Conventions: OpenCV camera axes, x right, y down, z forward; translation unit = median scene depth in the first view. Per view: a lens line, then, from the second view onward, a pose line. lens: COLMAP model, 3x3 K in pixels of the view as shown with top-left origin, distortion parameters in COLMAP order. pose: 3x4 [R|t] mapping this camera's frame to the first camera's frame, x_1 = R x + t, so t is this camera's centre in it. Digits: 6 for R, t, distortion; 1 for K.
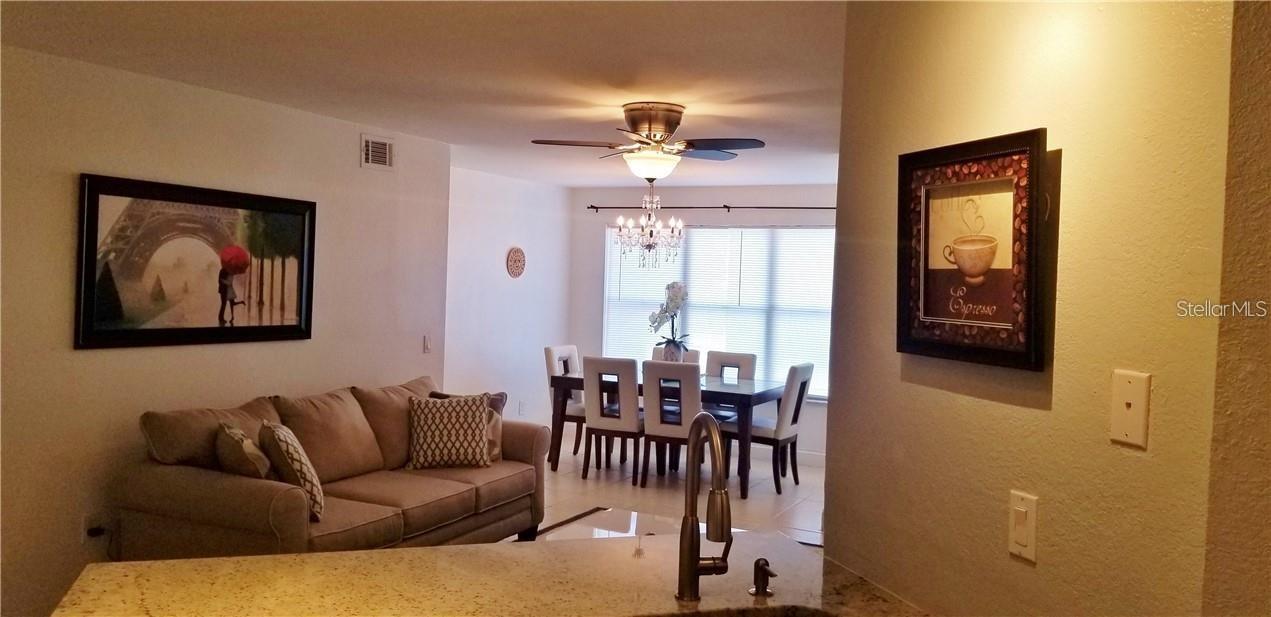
lens RADIAL K [[1010.6, 0, 631.6], [0, 1010.6, 290.4], [0, 0, 1]] dist [0.139358, -0.243587]
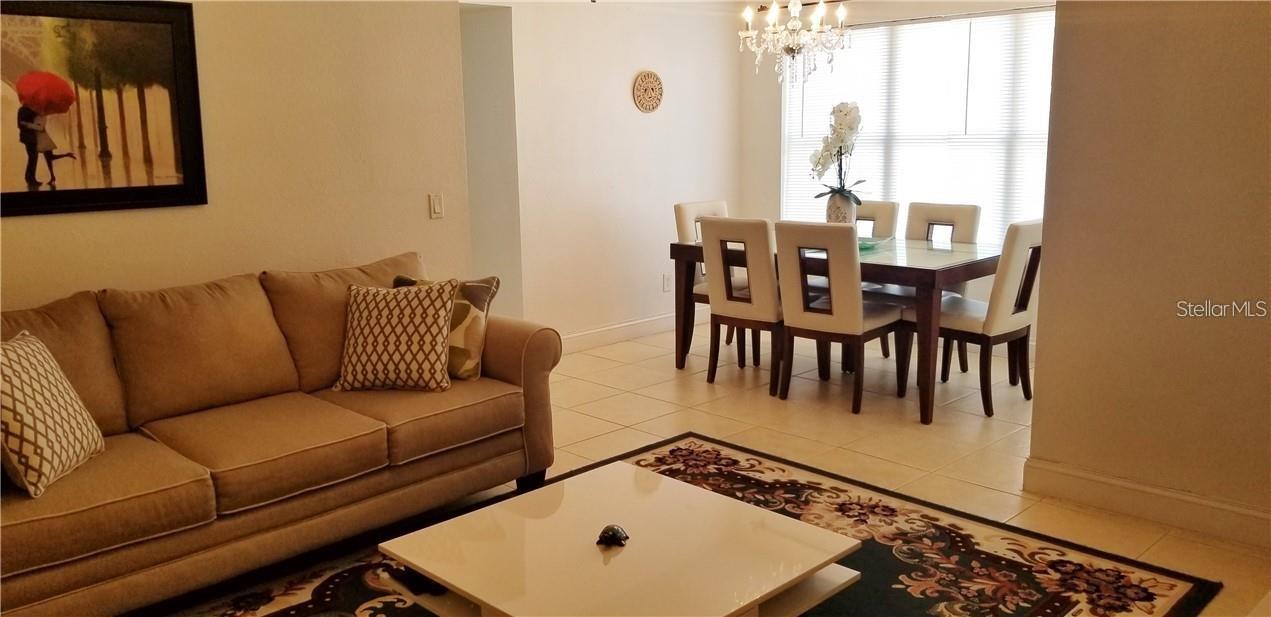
lens RADIAL K [[1001.4, 0, 611.0], [0, 1001.4, 307.9], [0, 0, 1]] dist [0.081517, -0.136792]
pose [[0.940736, 0.008591, -0.339030, 0.178753], [0.046558, 0.986943, 0.154196, 0.022497], [0.335928, -0.160842, 0.928053, 0.417580]]
